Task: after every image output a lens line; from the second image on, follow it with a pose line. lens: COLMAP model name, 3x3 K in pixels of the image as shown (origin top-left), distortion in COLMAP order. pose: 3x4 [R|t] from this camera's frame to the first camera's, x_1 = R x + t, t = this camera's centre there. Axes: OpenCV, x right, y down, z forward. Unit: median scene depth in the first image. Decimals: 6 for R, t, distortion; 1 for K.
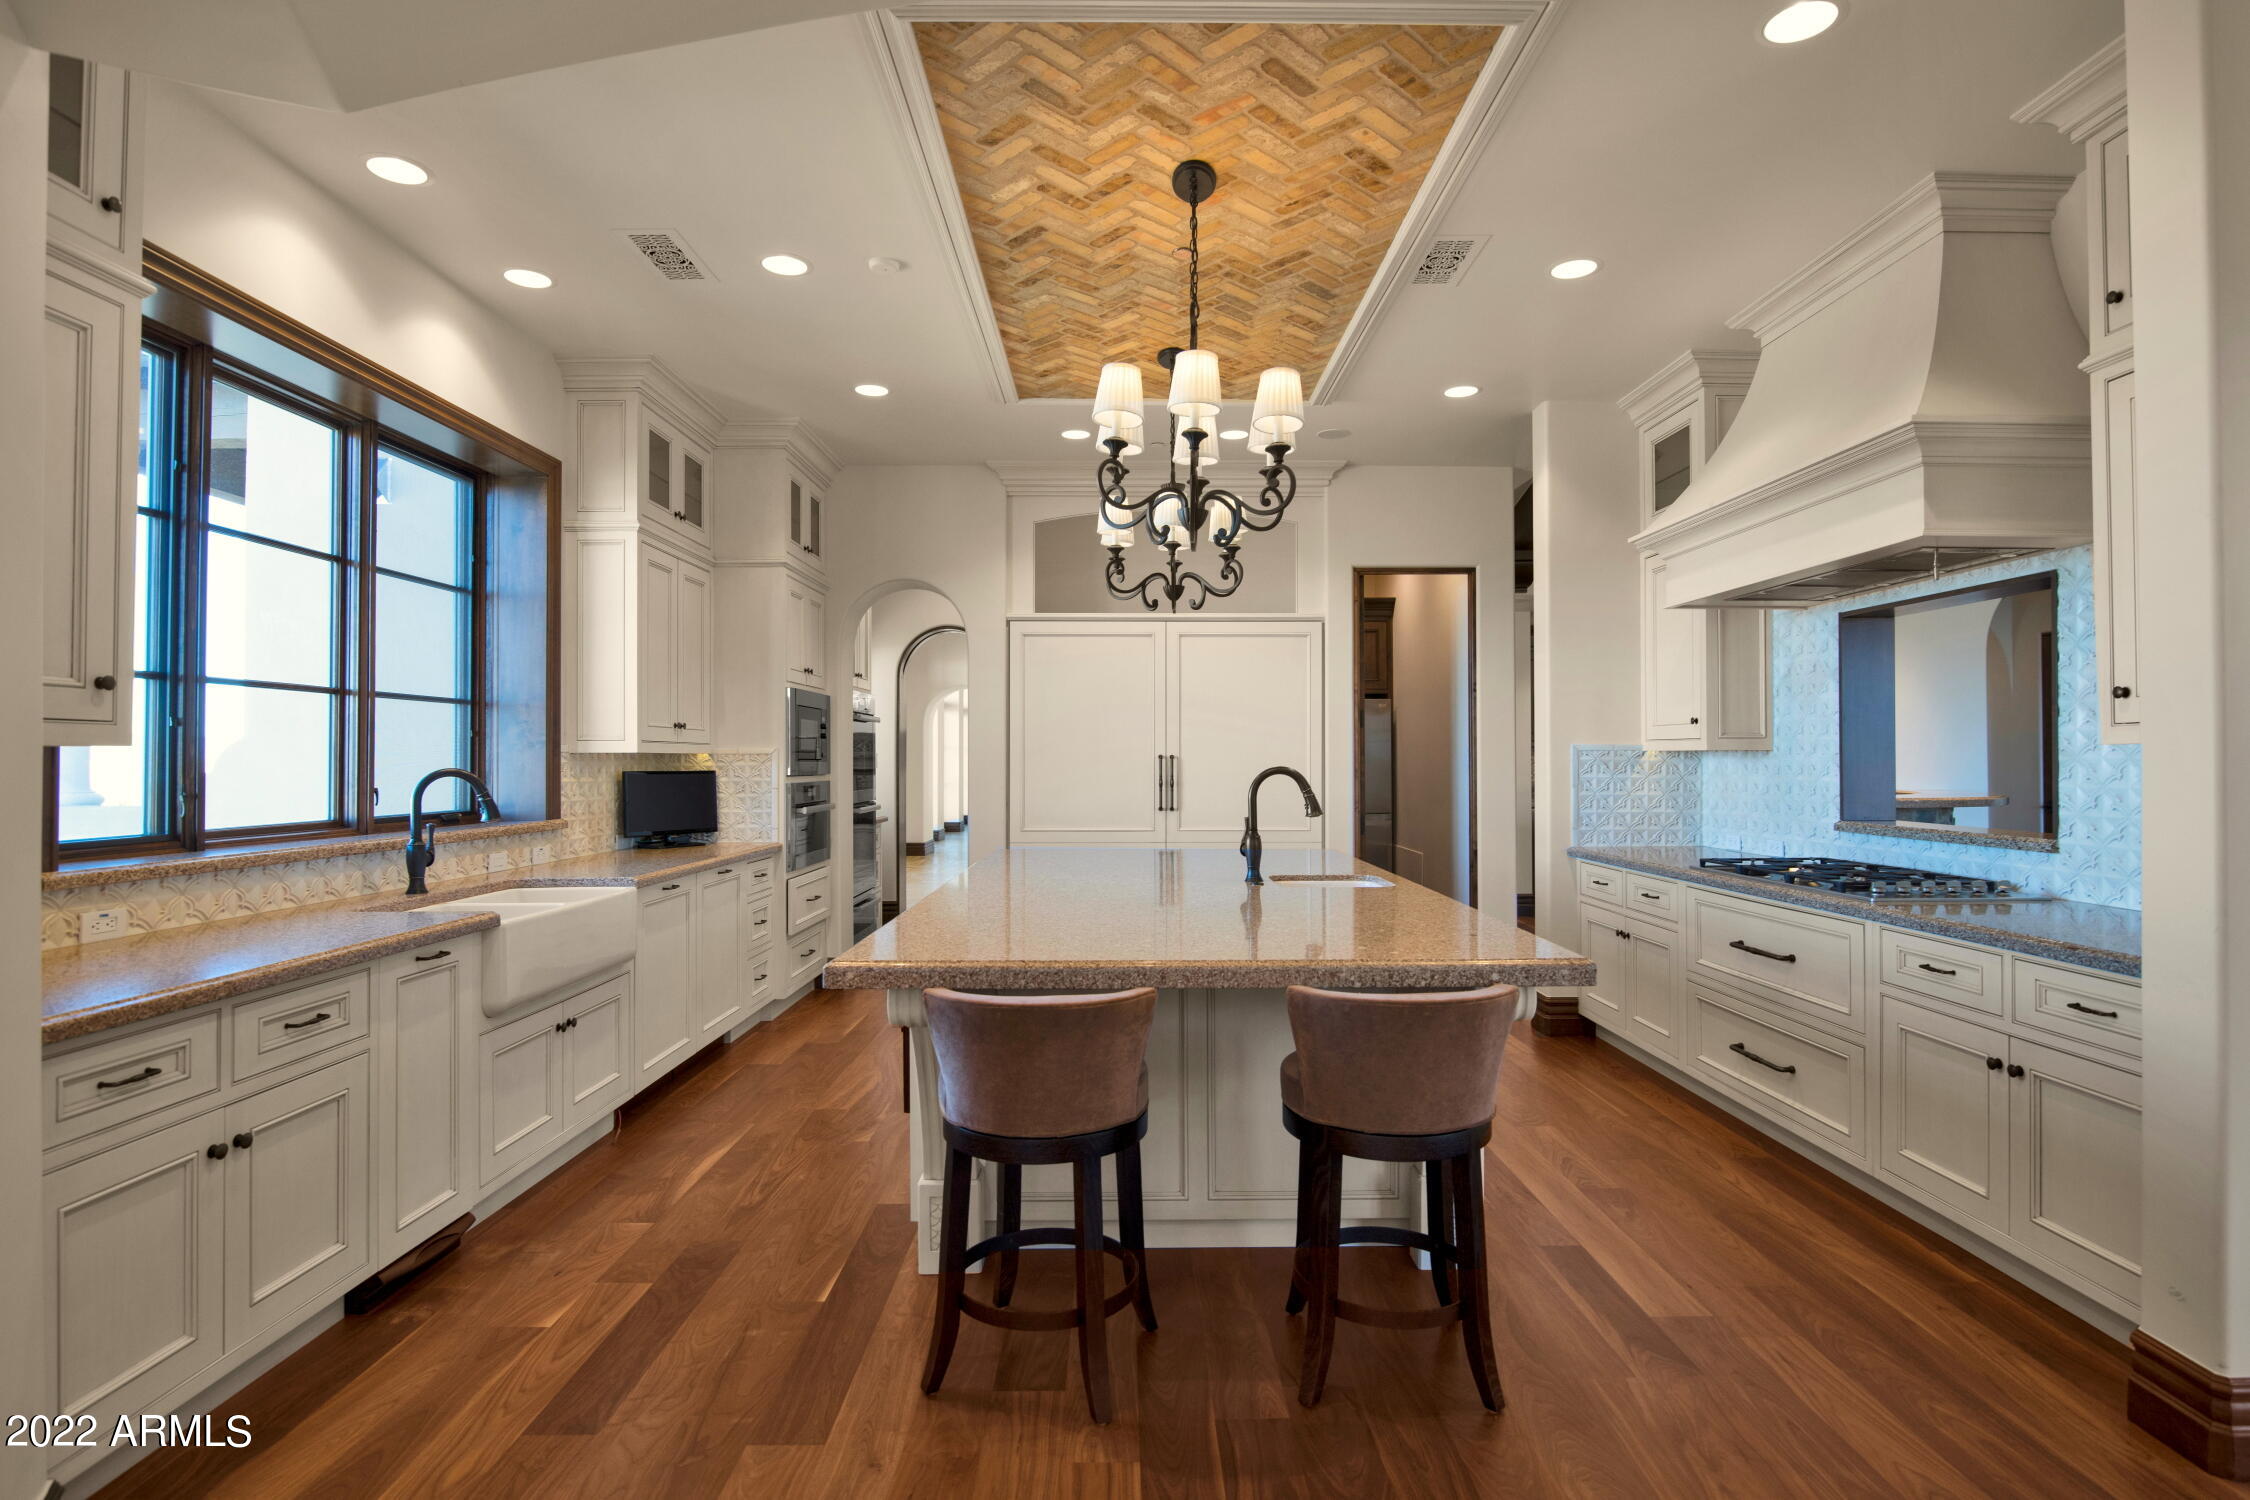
lens RADIAL K [[1172.9, 0, 1137.5], [0, 1172.9, 754.2], [0, 0, 1]] dist [-0.014176, -0.000282]
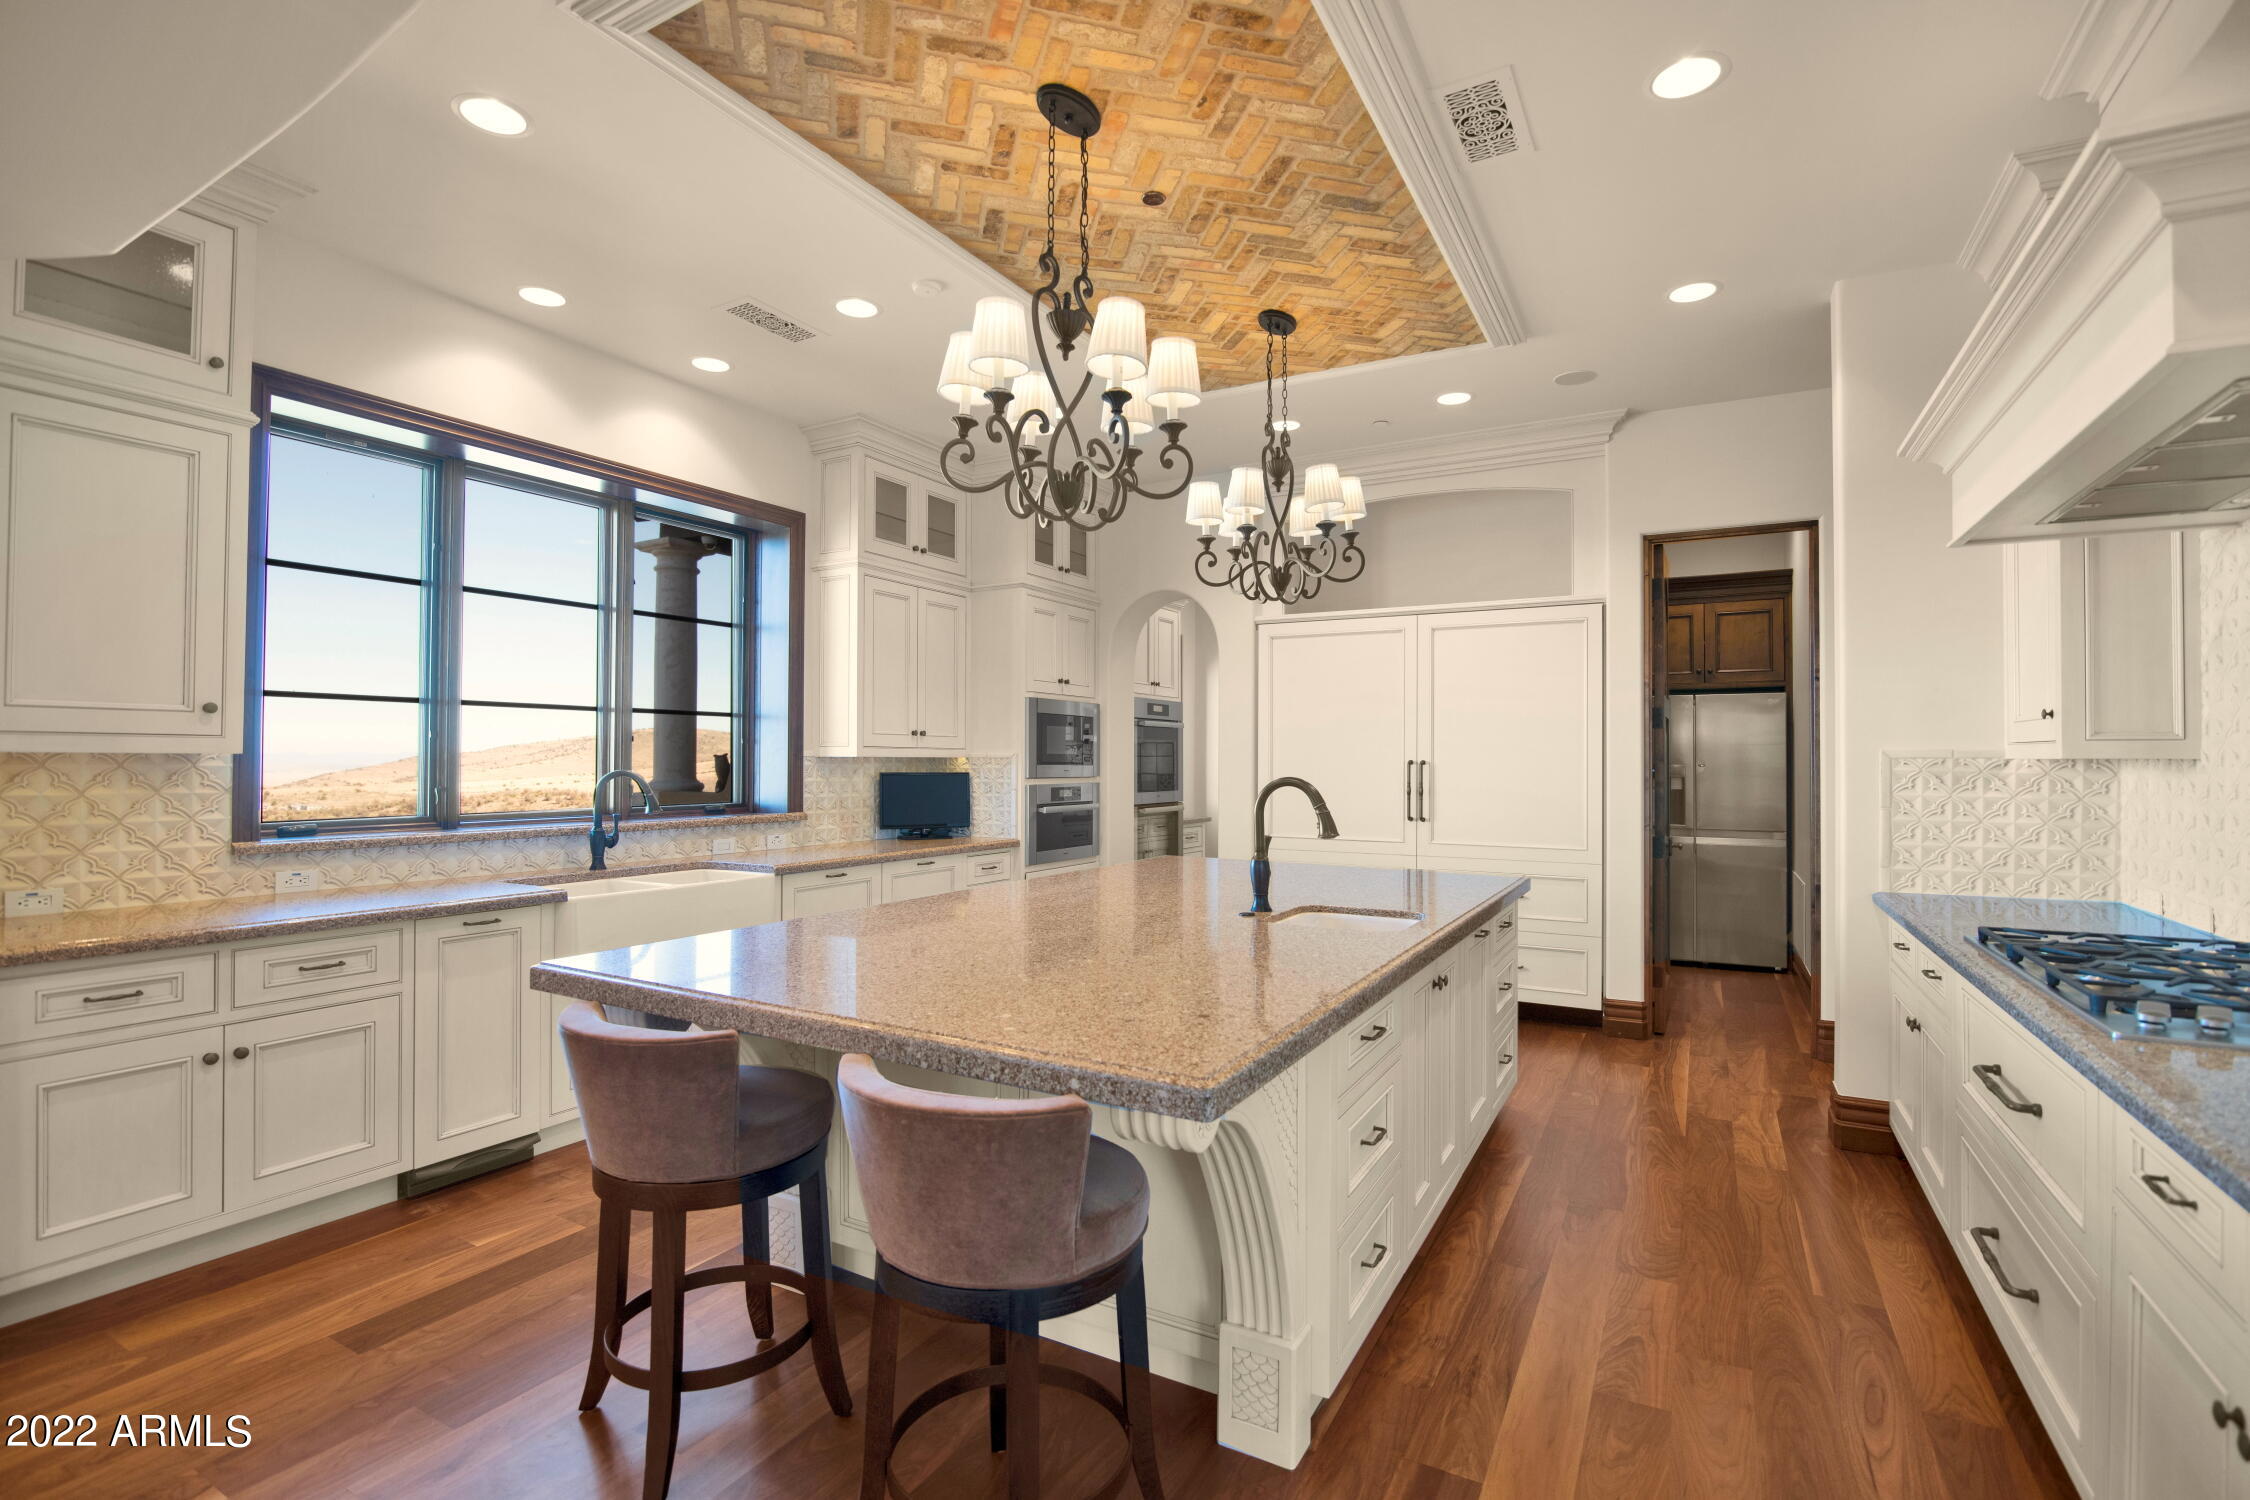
lens RADIAL K [[1054.1, 0, 1120.5], [0, 1054.1, 751.3], [0, 0, 1]] dist [-0.021080, 0.000746]
pose [[0.860808, 0.000711, -0.508929, 0.401479], [-0.002877, 0.999990, -0.003469, -0.005011], [0.508921, 0.004451, 0.860802, 0.287569]]
